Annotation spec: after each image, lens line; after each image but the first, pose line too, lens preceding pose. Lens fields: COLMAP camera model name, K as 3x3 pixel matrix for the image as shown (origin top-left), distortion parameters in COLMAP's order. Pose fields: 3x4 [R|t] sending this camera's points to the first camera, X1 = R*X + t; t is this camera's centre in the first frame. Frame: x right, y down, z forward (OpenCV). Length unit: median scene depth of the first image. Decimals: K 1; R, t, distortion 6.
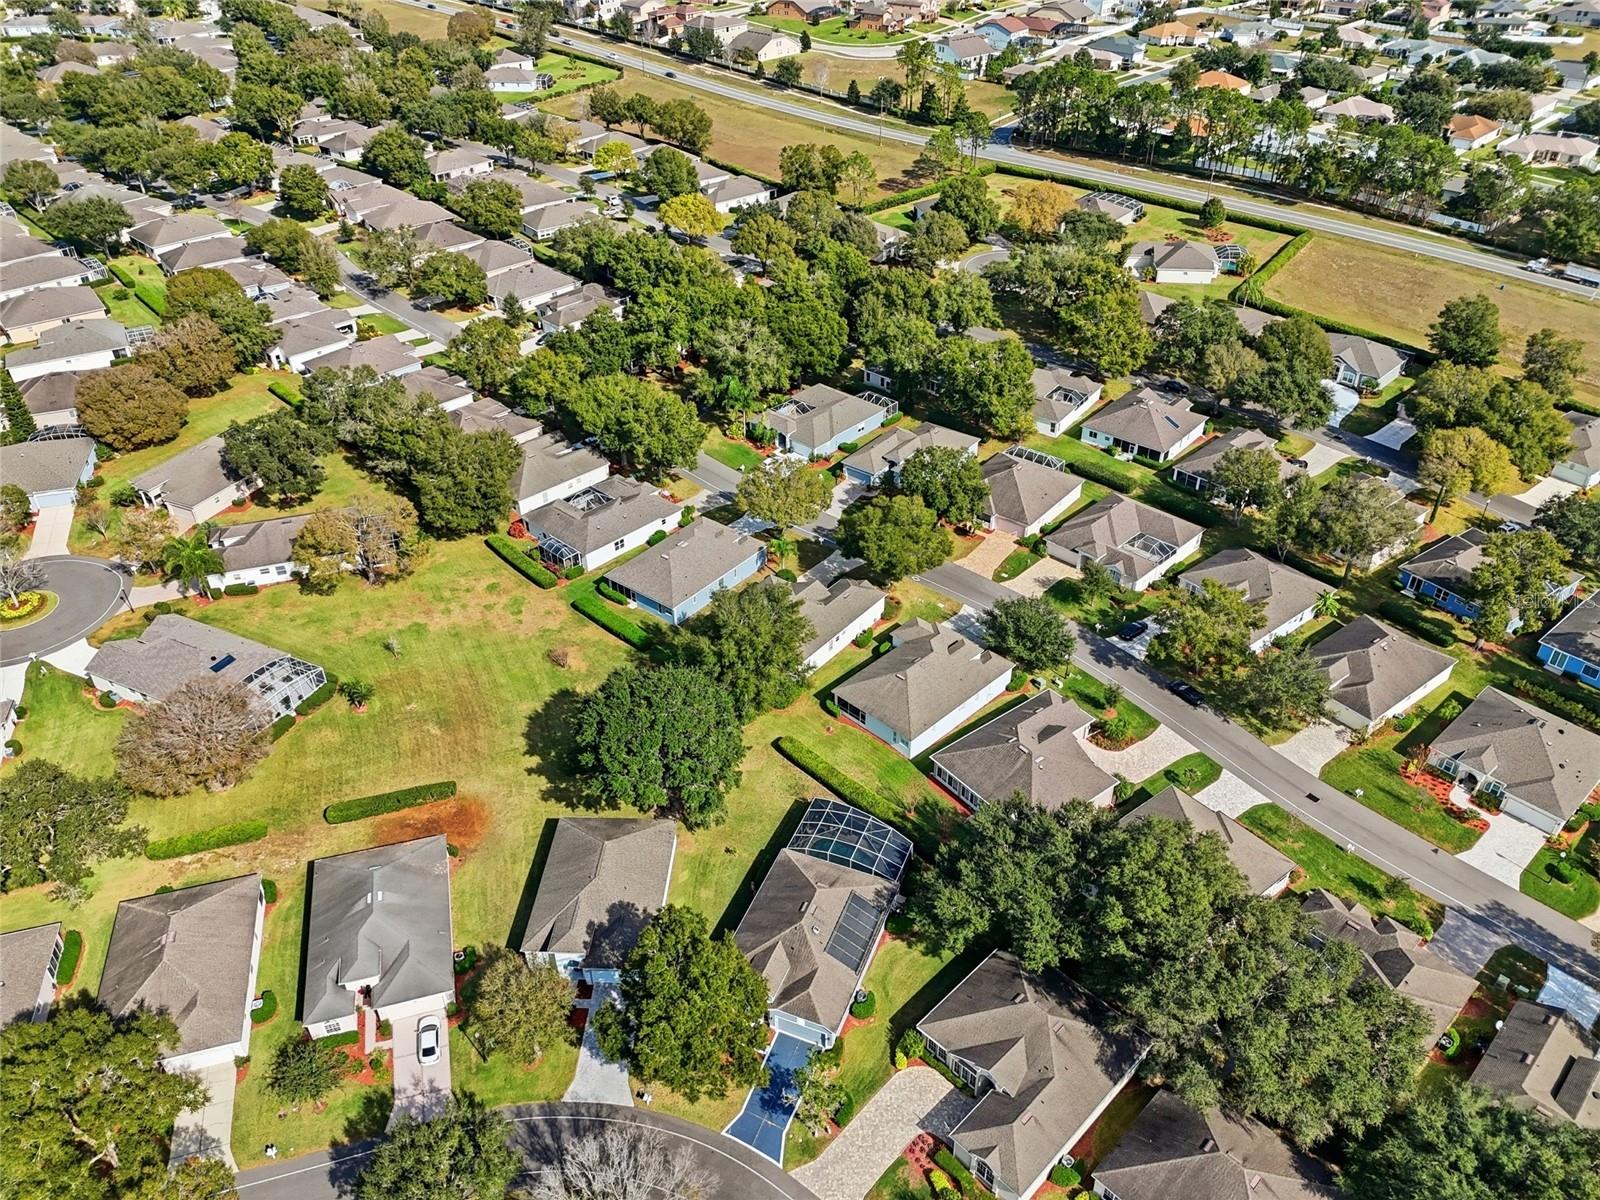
lens RADIAL K [[1179.0, 0, 804.0], [0, 1179.0, 596.7], [0, 0, 1]] dist [0.049793, -0.041687]
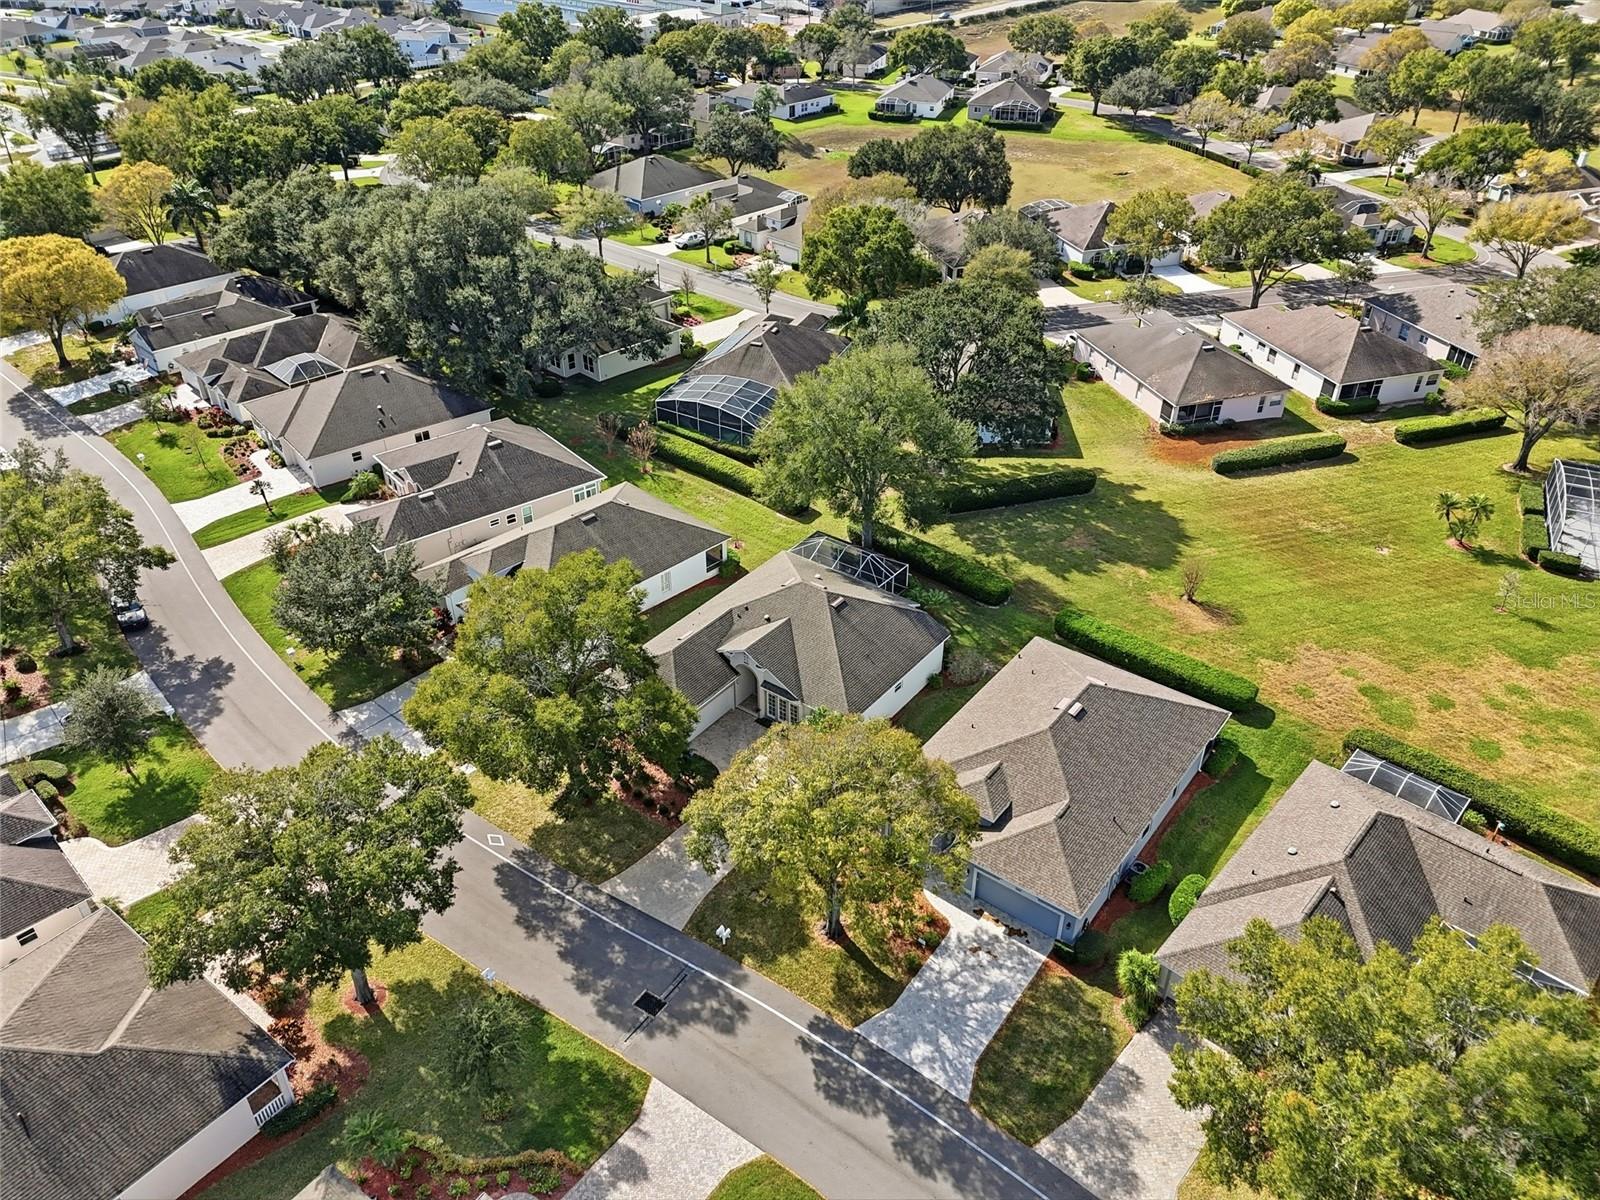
lens RADIAL K [[1179.0, 0, 804.0], [0, 1179.0, 596.7], [0, 0, 1]] dist [0.049793, -0.041687]
pose [[-0.999808, 0.012629, -0.014960, -0.004798], [-0.009310, 0.365538, 0.930750, -0.413266], [0.017223, 0.930711, -0.365350, 1.044399]]
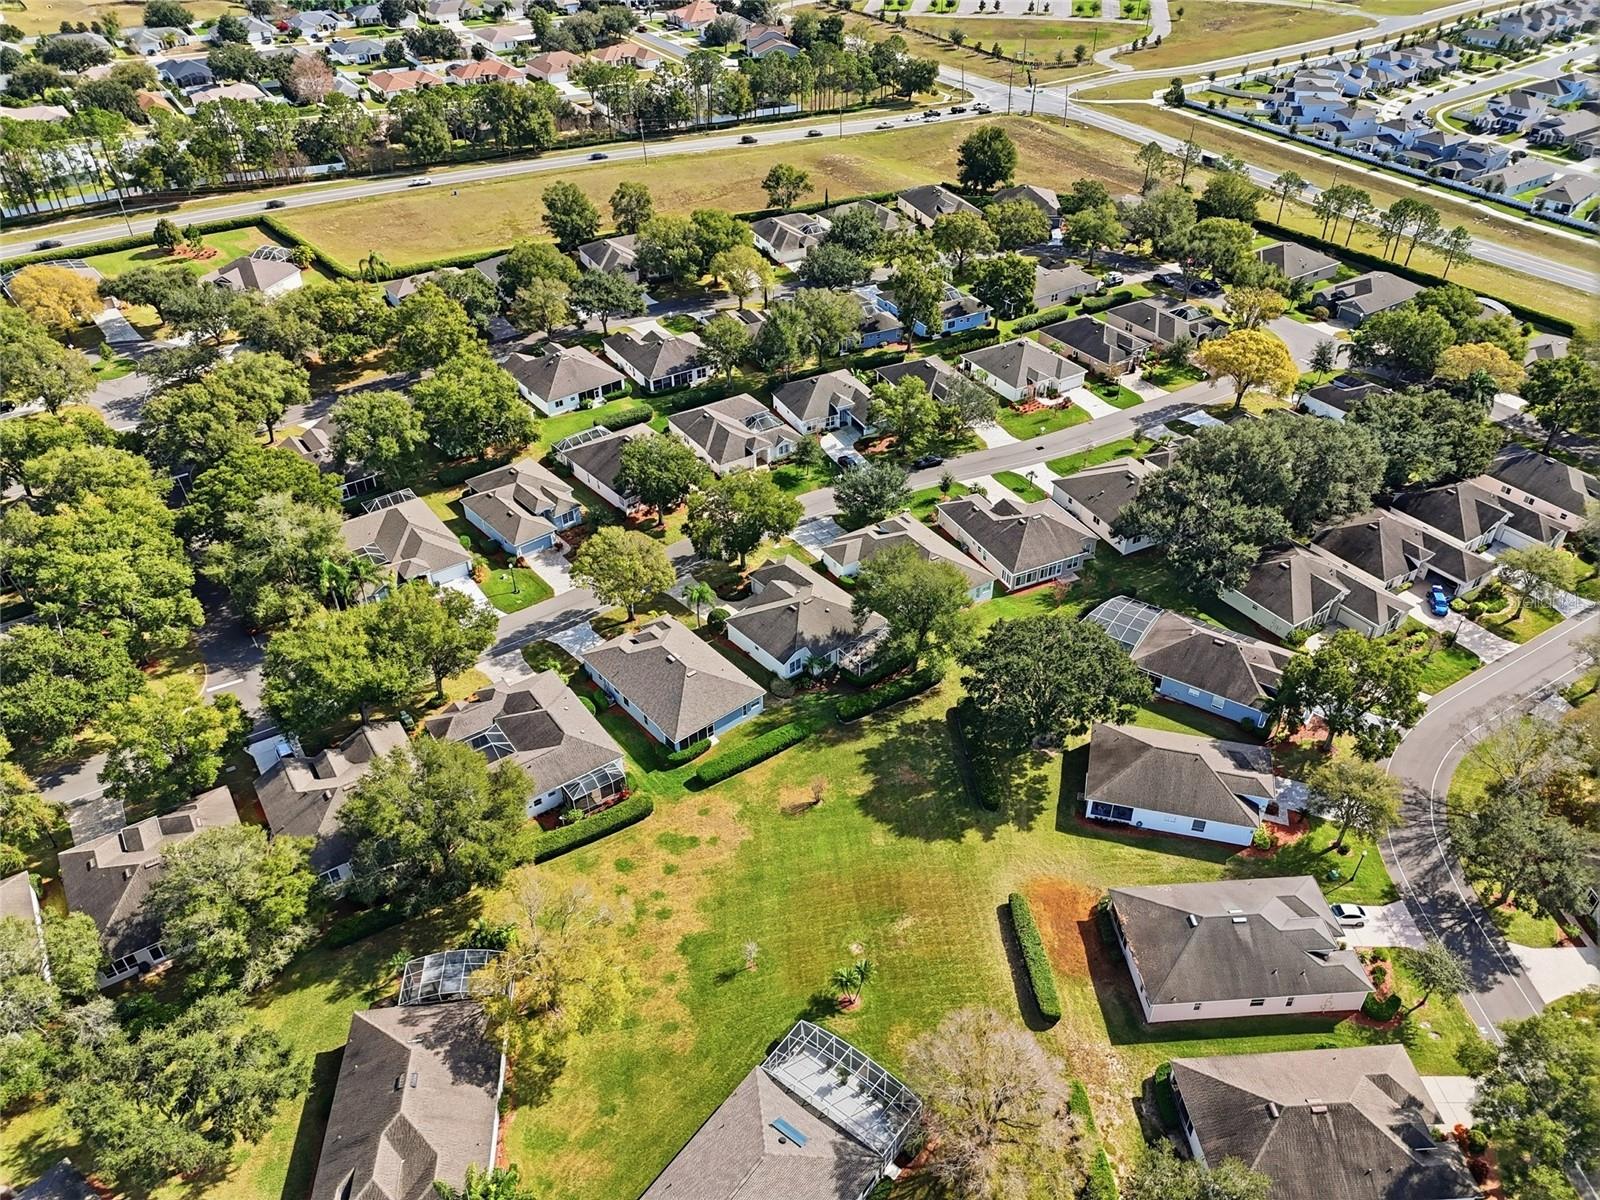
lens RADIAL K [[1179.0, 0, 804.0], [0, 1179.0, 596.7], [0, 0, 1]] dist [0.049793, -0.041687]
pose [[0.200317, -0.578633, 0.790605, -0.680640], [0.567080, 0.726524, 0.388051, -0.328758], [-0.798933, 0.370603, 0.473666, 0.478963]]
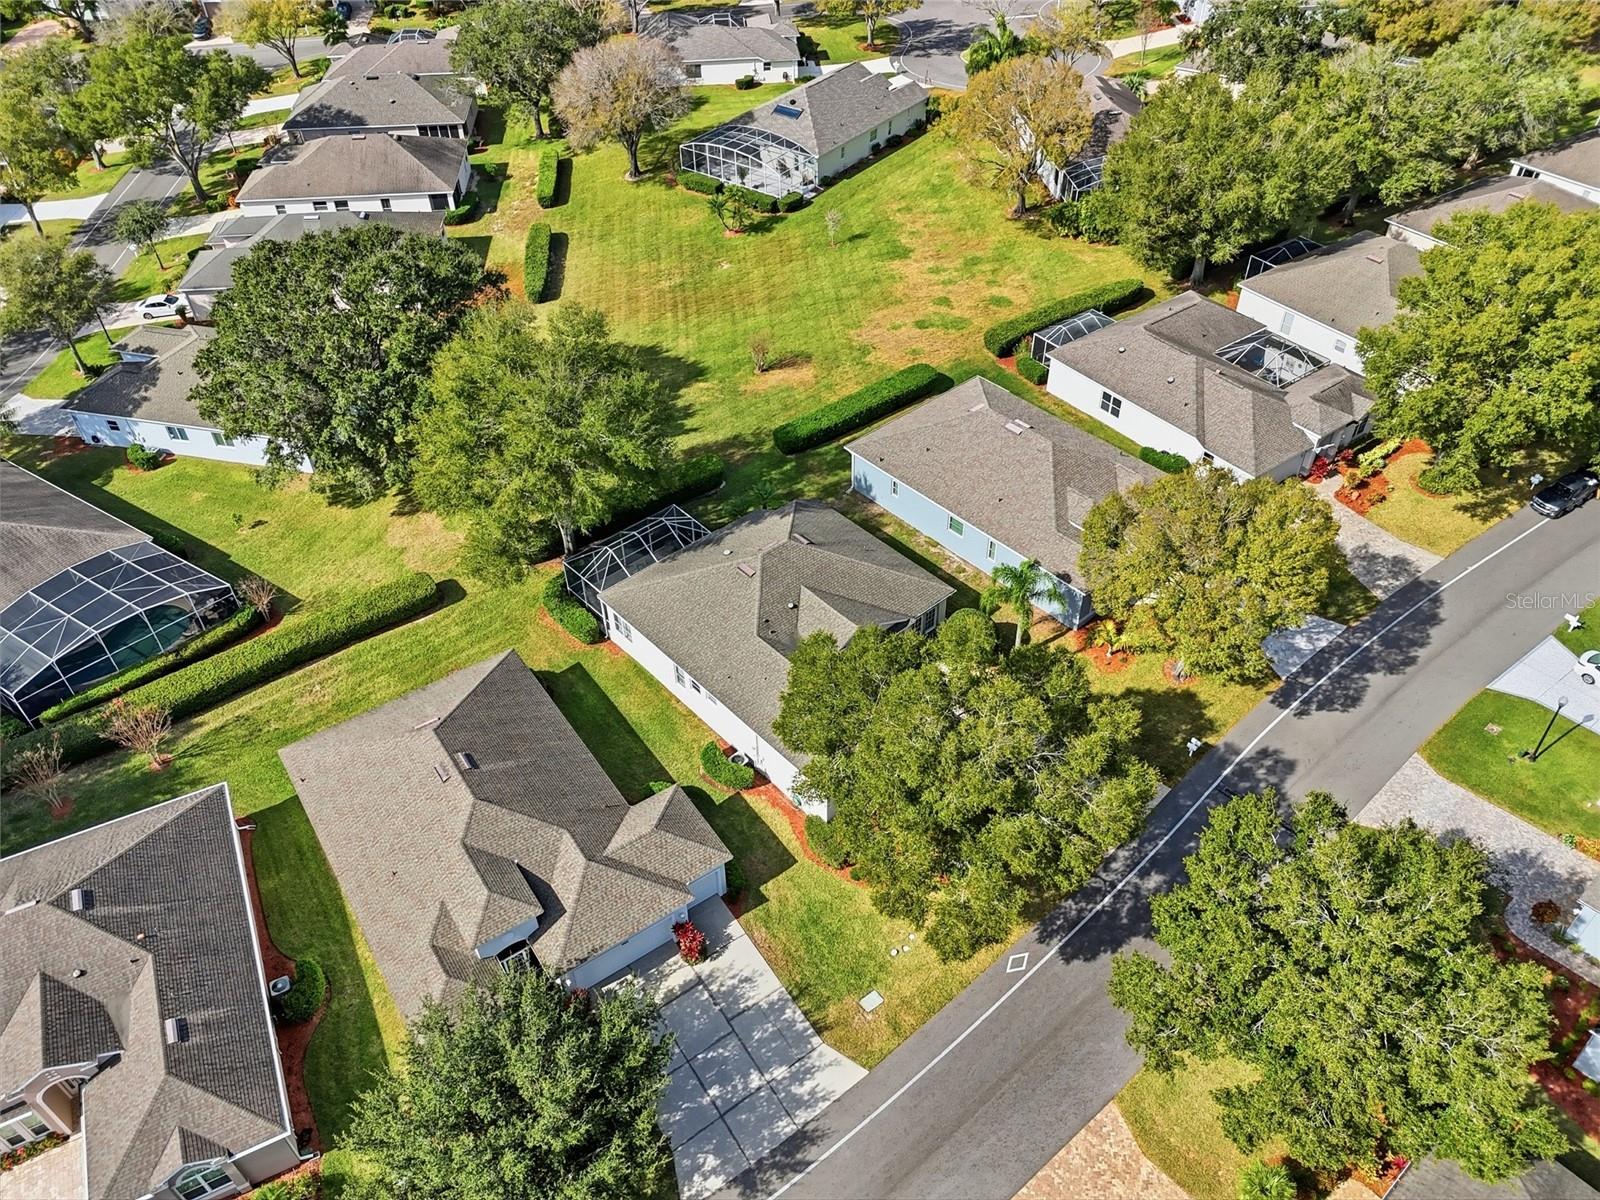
lens RADIAL K [[1179.0, 0, 804.0], [0, 1179.0, 596.7], [0, 0, 1]] dist [0.049793, -0.041687]
pose [[-0.183244, 0.661793, -0.726947, 0.267773], [-0.548823, 0.544635, 0.634165, -0.236067], [0.815607, 0.515172, 0.263406, 0.794756]]
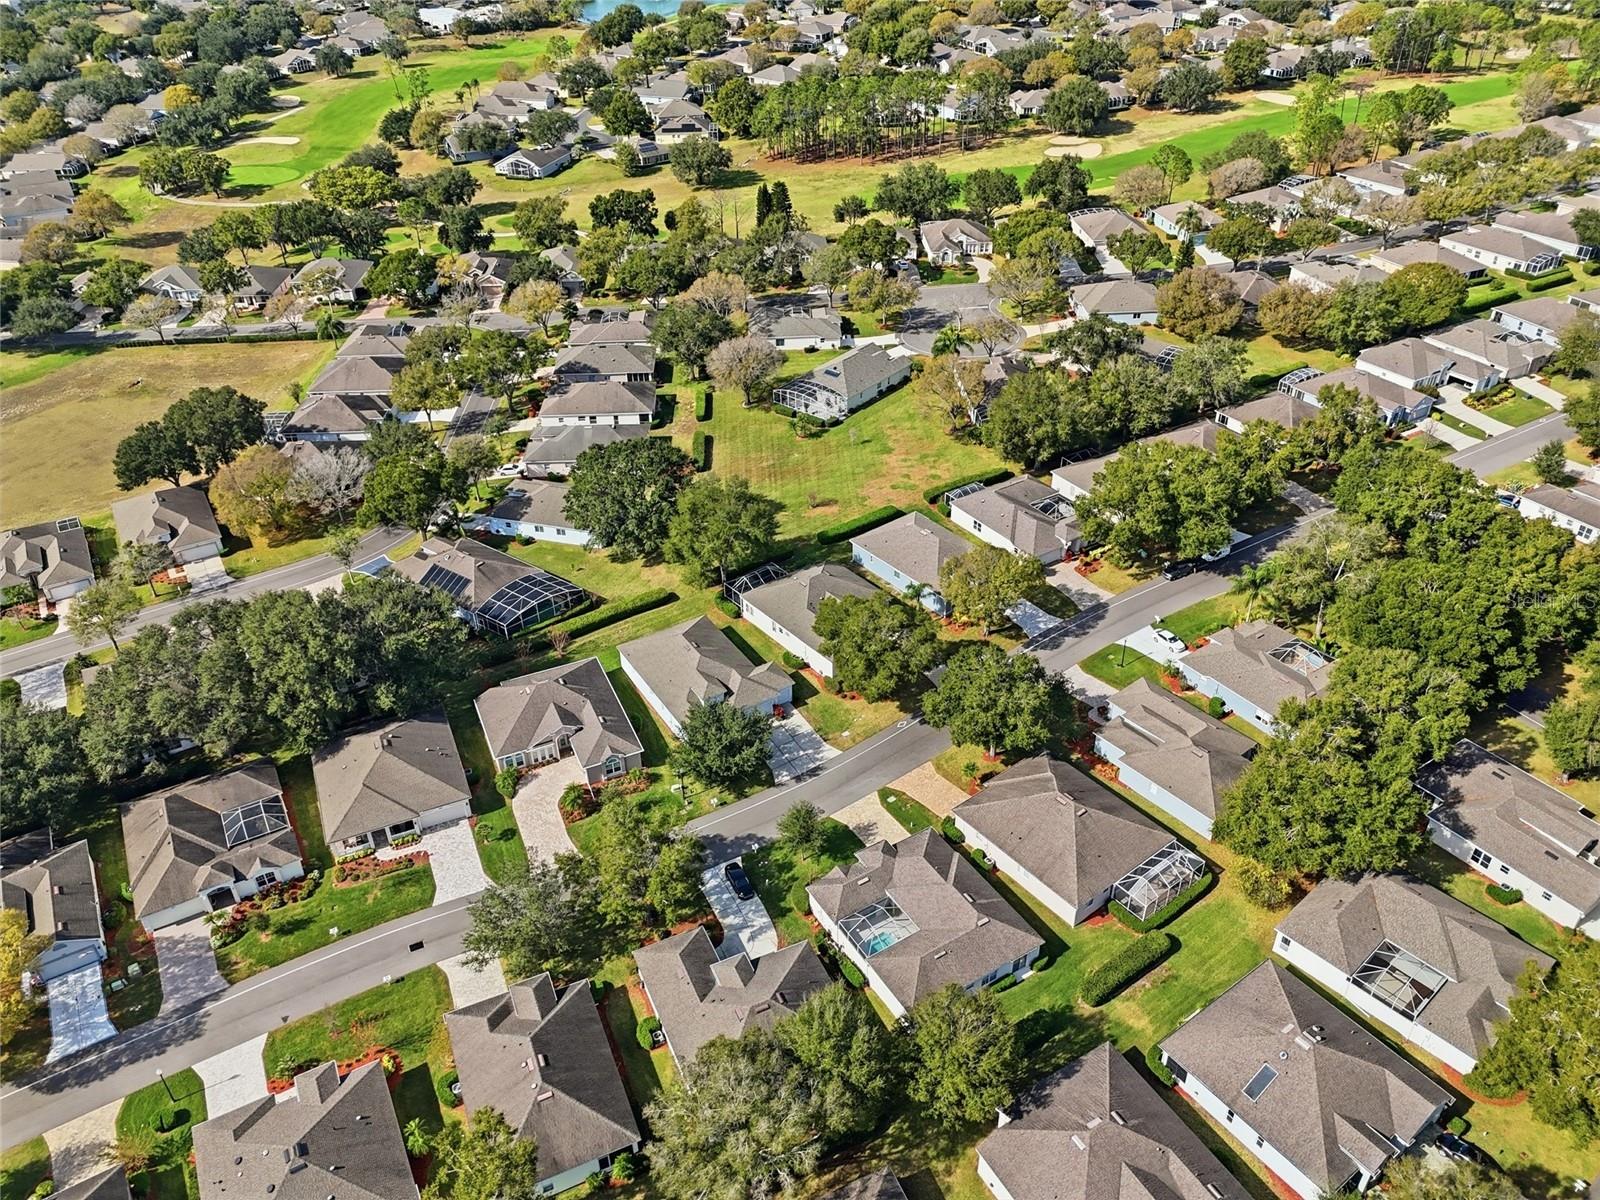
lens RADIAL K [[1179.0, 0, 804.0], [0, 1179.0, 596.7], [0, 0, 1]] dist [0.049793, -0.041687]
pose [[-0.234199, 0.553820, -0.799021, 0.718036], [-0.541012, 0.608618, 0.580422, -0.510465], [0.807748, 0.568214, 0.157086, 0.738300]]
